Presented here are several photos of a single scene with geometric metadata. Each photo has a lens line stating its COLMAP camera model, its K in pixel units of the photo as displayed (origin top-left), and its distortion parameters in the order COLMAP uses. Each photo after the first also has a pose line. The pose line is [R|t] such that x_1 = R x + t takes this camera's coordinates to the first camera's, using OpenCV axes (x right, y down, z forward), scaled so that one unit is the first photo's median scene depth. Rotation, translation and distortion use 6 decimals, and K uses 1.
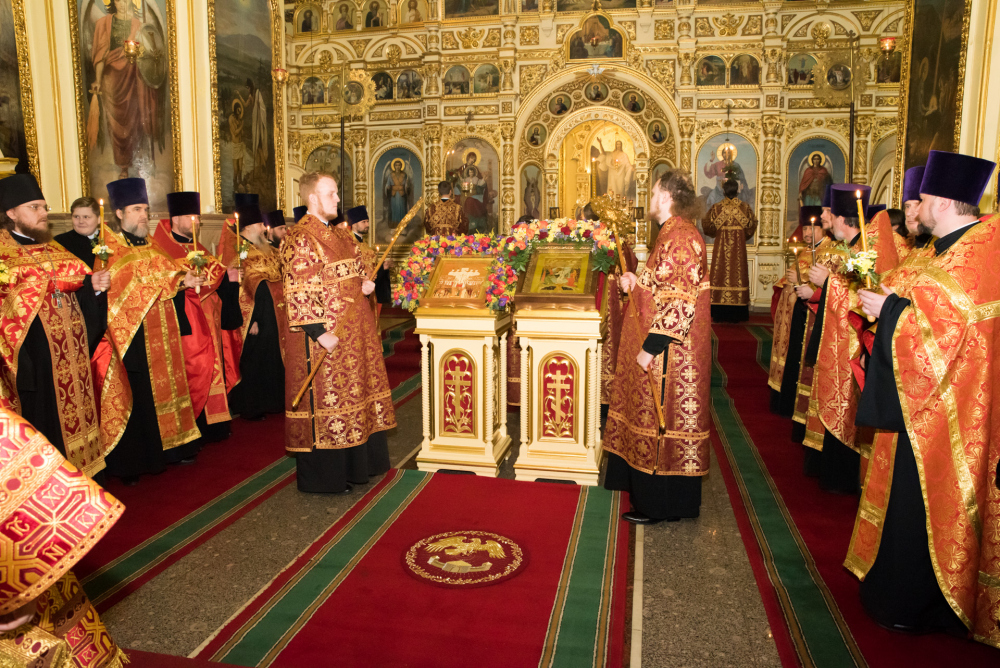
lens RADIAL K [[702.6, 0, 519.1], [0, 702.6, 336.8], [0, 0, 1]] dist [-0.150443, 0.133689]
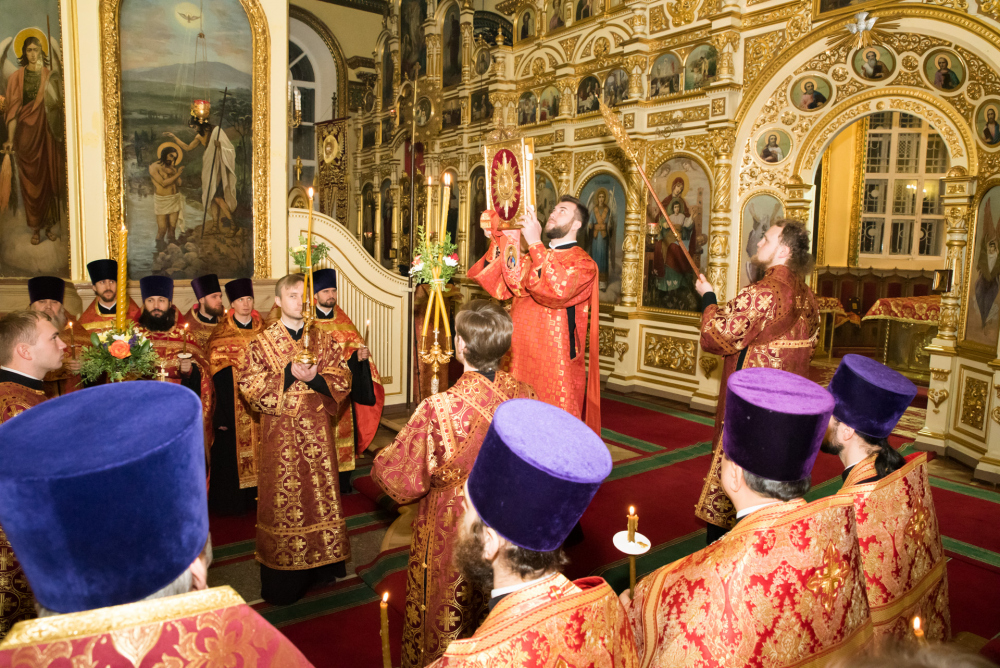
lens RADIAL K [[702.6, 0, 519.1], [0, 702.6, 336.8], [0, 0, 1]] dist [-0.150443, 0.133689]
pose [[0.729811, 0.108070, -0.675053, 0.295639], [-0.122335, 0.992133, 0.026573, -0.111019], [0.672614, 0.063189, 0.737290, 0.409473]]
